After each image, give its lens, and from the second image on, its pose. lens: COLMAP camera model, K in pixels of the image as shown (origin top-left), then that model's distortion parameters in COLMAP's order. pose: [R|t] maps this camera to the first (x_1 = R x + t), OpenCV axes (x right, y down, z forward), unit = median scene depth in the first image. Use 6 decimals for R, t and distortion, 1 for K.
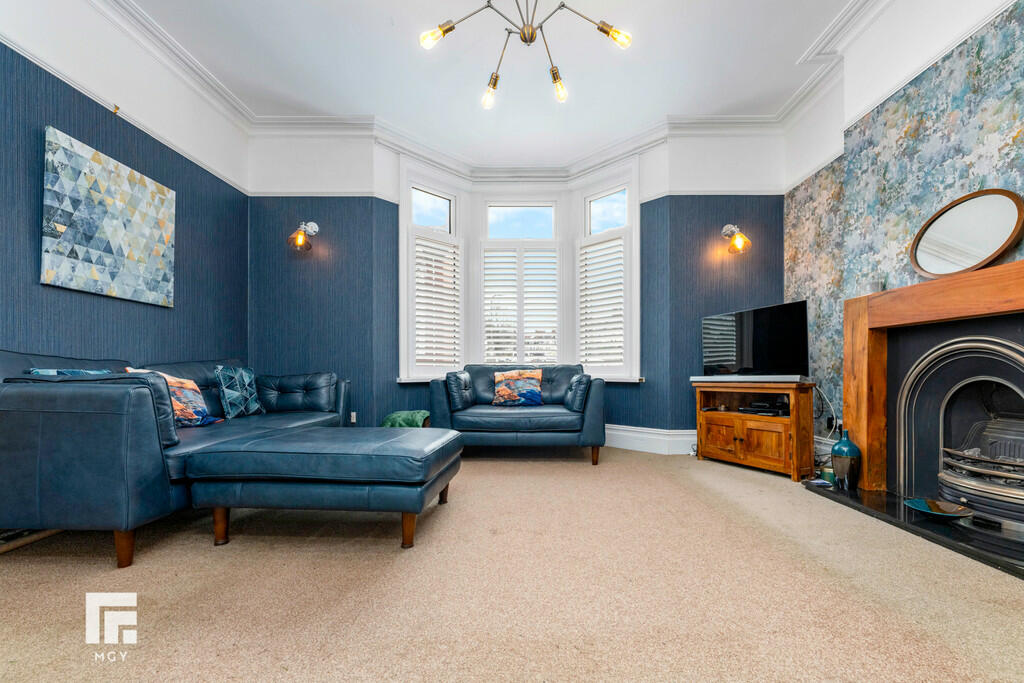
lens RADIAL K [[431.3, 0, 513.9], [0, 431.3, 376.6], [0, 0, 1]] dist [-0.000243, -0.000515]
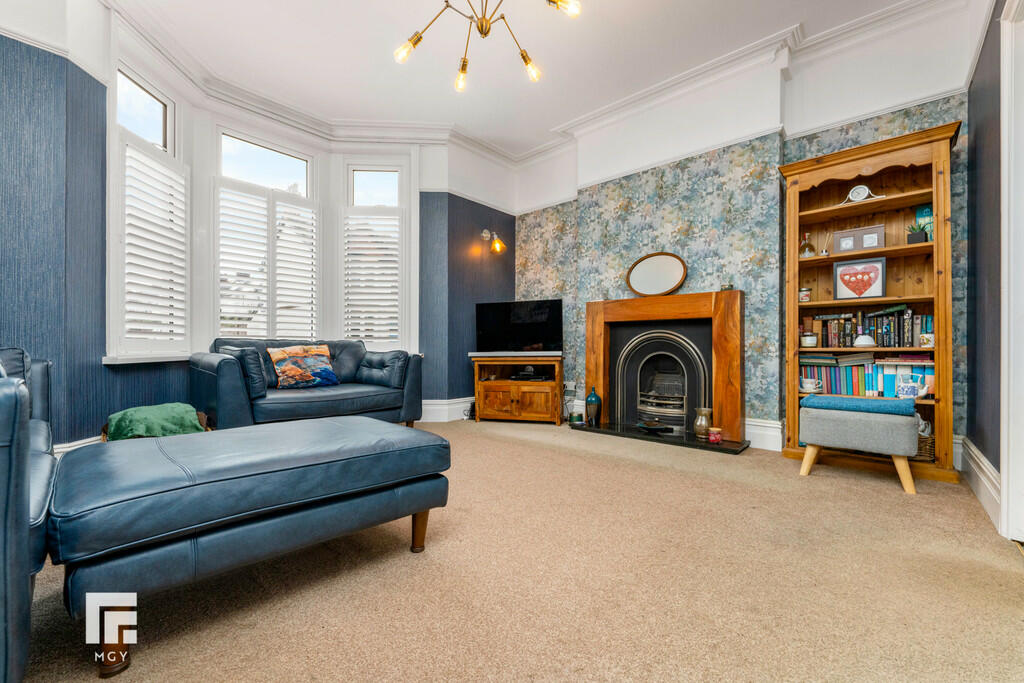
lens RADIAL K [[423.1, 0, 510.8], [0, 423.1, 352.7], [0, 0, 1]] dist [0.000367, 0.000041]
pose [[0.662132, -0.004849, 0.749372, -0.402414], [0.003984, 0.999988, 0.002950, -0.002617], [-0.749377, 0.001032, 0.662143, 0.155630]]
